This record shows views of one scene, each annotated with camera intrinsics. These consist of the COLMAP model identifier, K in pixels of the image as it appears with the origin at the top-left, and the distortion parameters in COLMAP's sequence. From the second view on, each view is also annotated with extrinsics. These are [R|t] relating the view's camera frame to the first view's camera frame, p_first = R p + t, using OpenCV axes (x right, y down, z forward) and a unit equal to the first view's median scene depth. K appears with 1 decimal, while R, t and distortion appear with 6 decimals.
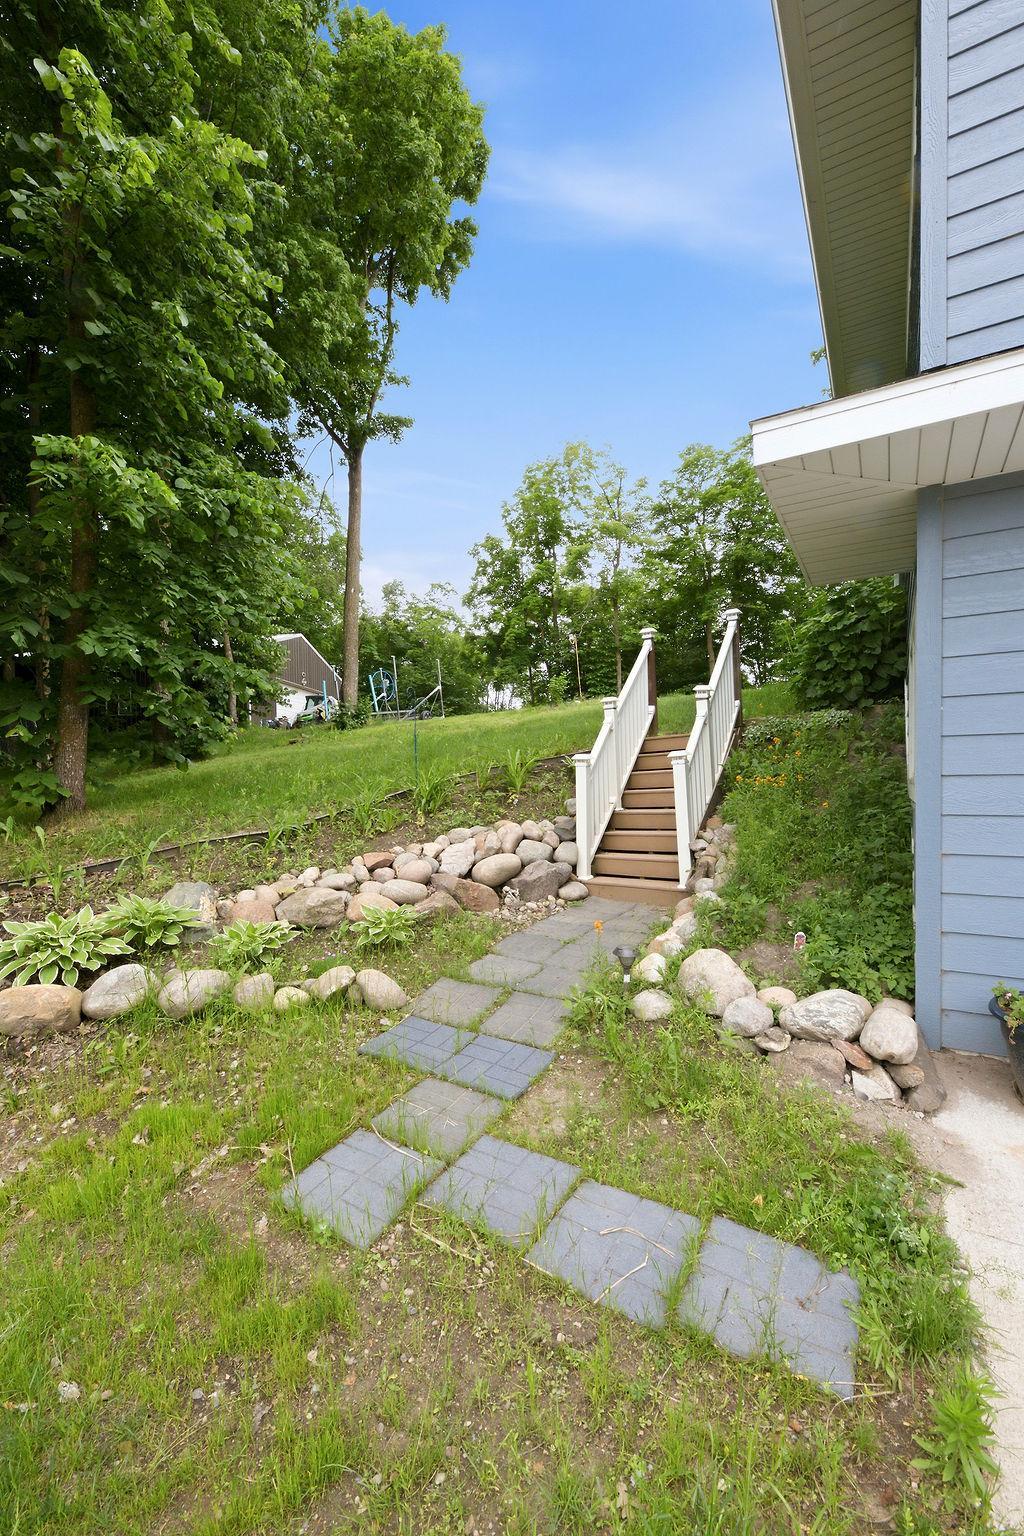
lens RADIAL K [[662.3, 0, 511.3], [0, 662.3, 791.6], [0, 0, 1]] dist [-0.002686, -0.000190]
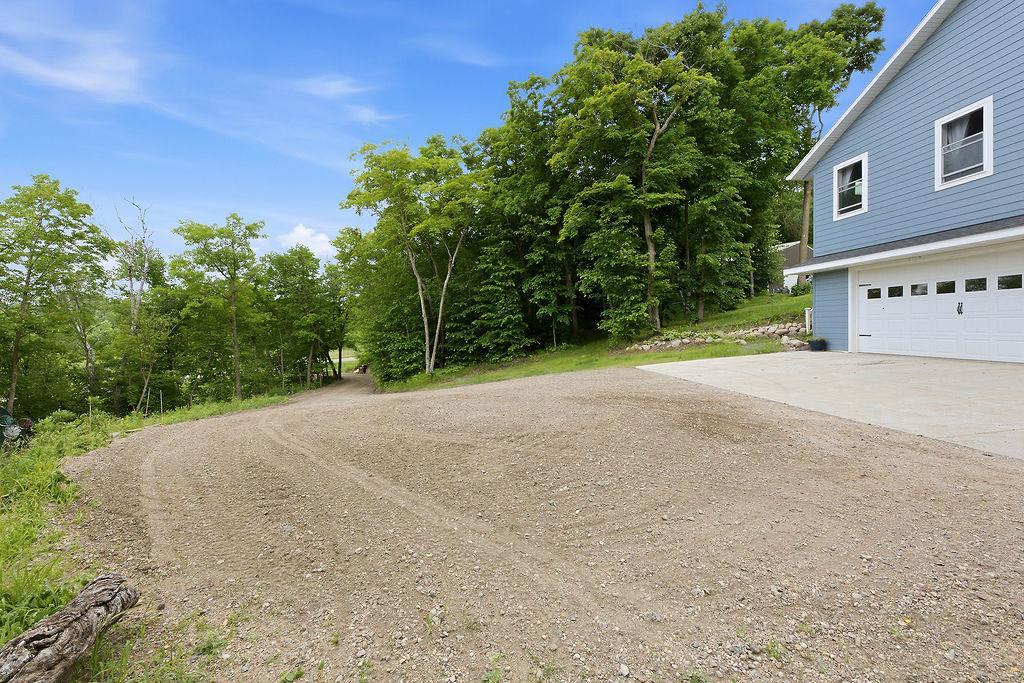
lens RADIAL K [[441.6, 0, 506.5], [0, 441.6, 329.0], [0, 0, 1]] dist [-0.002686, -0.000190]
pose [[0.566343, 0.006045, -0.824147, 1.274703], [-0.004819, 0.999980, 0.004023, 0.075867], [0.824155, 0.001694, 0.566361, -2.136456]]
